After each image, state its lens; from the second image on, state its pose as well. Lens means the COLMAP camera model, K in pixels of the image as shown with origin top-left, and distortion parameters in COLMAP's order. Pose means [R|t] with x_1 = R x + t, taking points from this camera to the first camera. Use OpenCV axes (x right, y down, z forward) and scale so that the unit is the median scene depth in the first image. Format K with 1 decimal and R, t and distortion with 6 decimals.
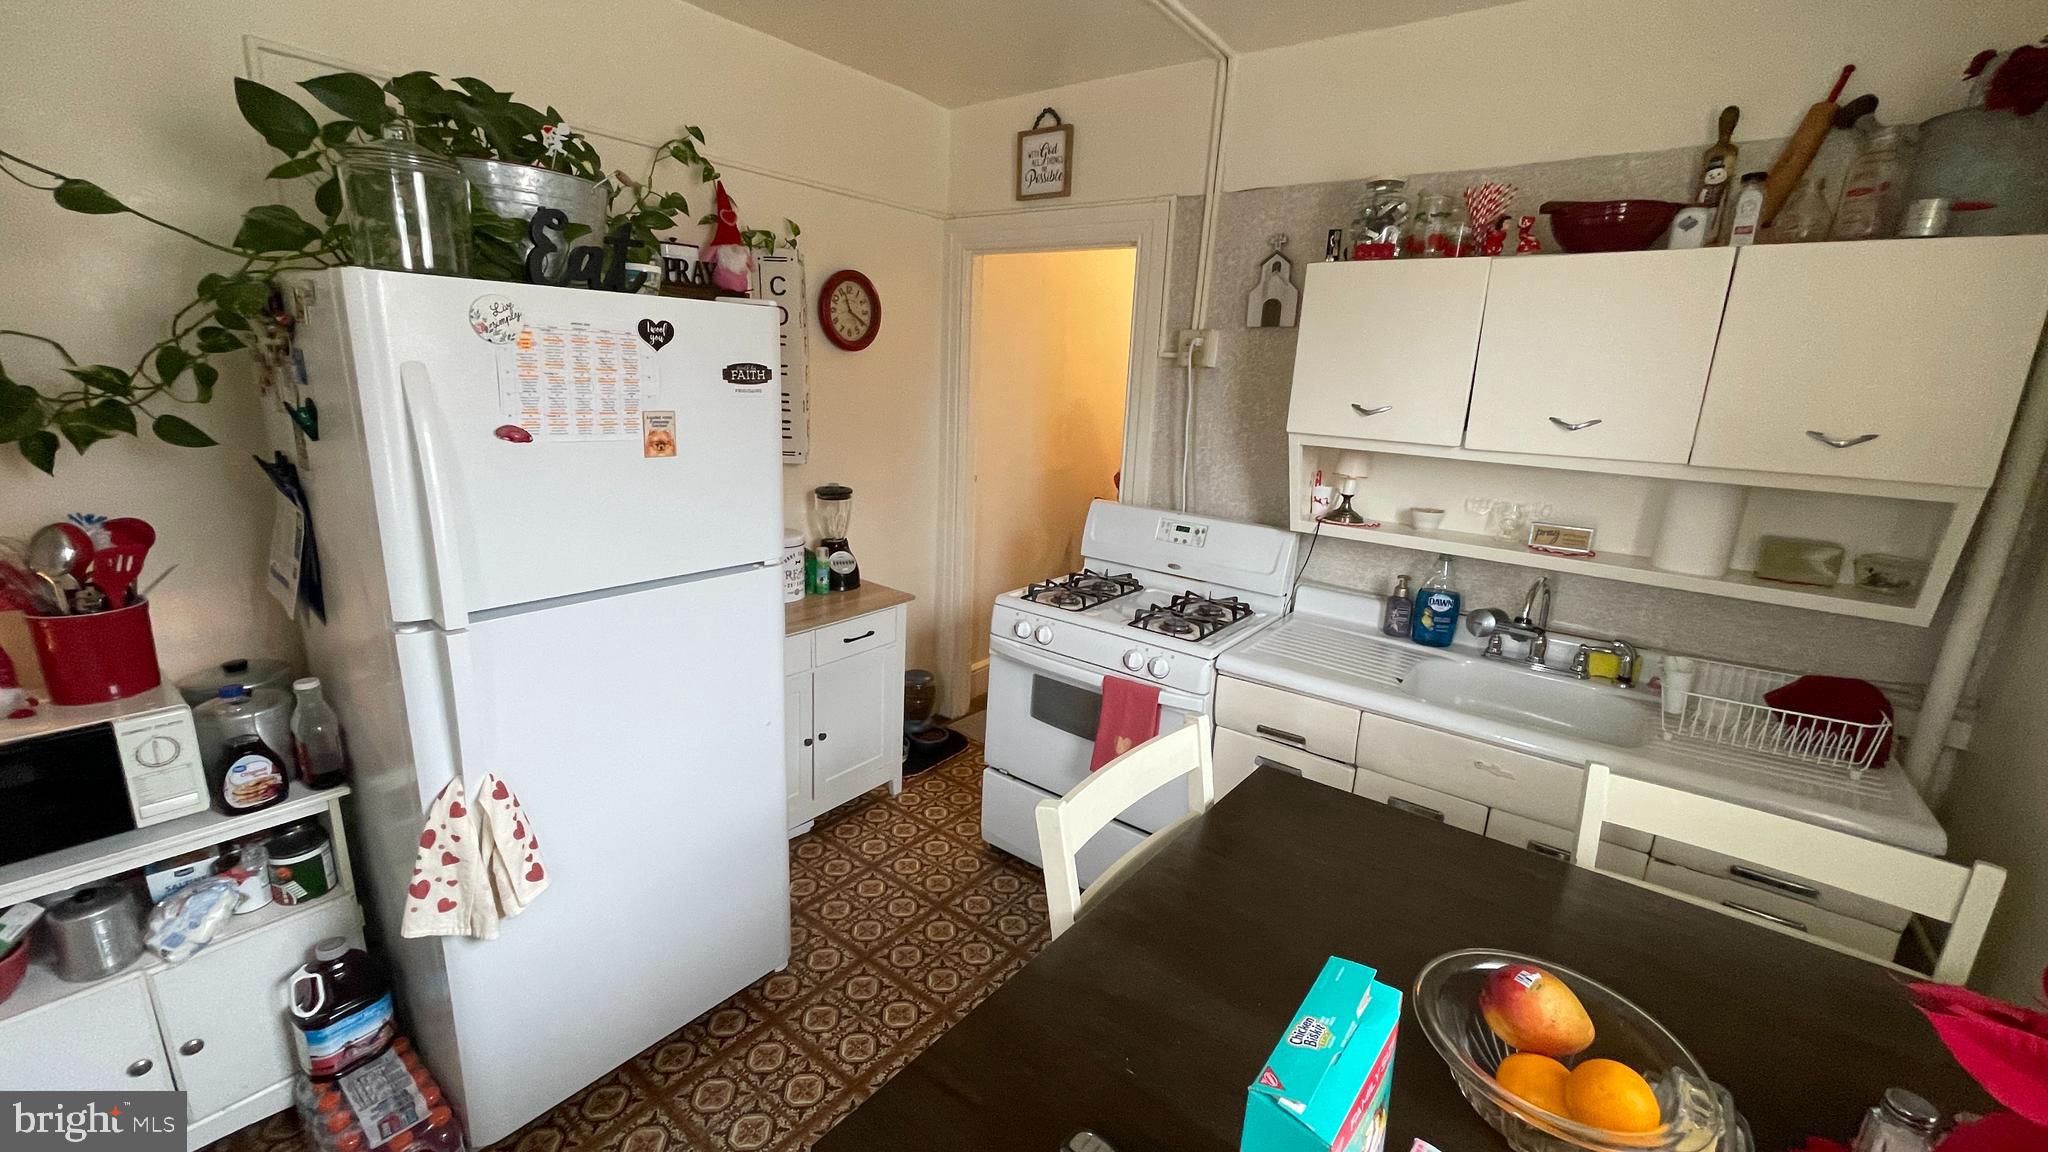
lens RADIAL K [[826.9, 0, 1011.4], [0, 826.9, 573.9], [0, 0, 1]] dist [-0.004377, 0.001657]
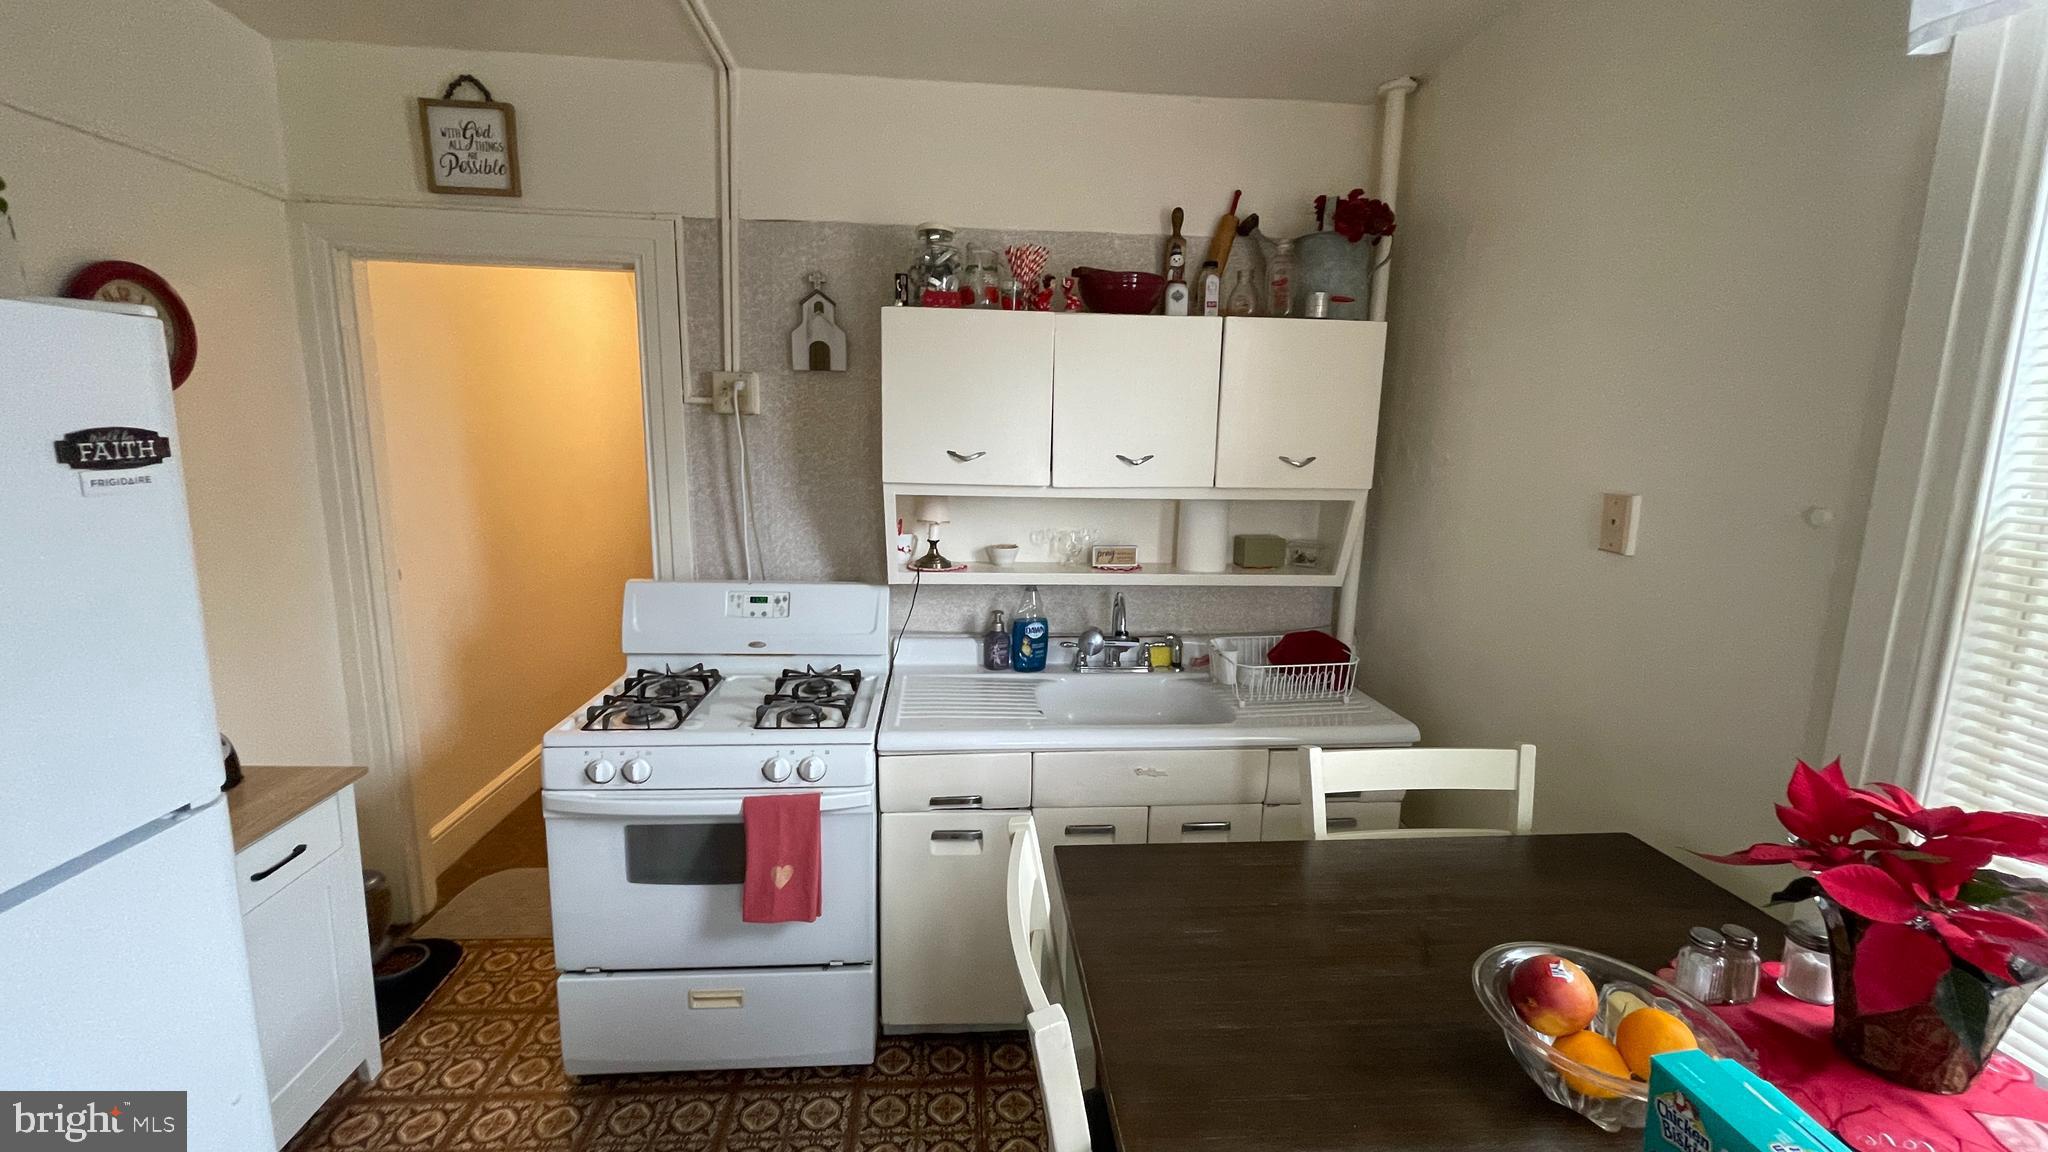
lens RADIAL K [[826.9, 0, 1022.7], [0, 826.9, 575.1], [0, 0, 1]] dist [-0.004377, 0.001657]
pose [[0.736633, -0.144105, 0.660761, -0.187705], [0.174448, 0.984459, 0.020220, -0.059977], [-0.653406, 0.100374, 0.750324, 0.204207]]
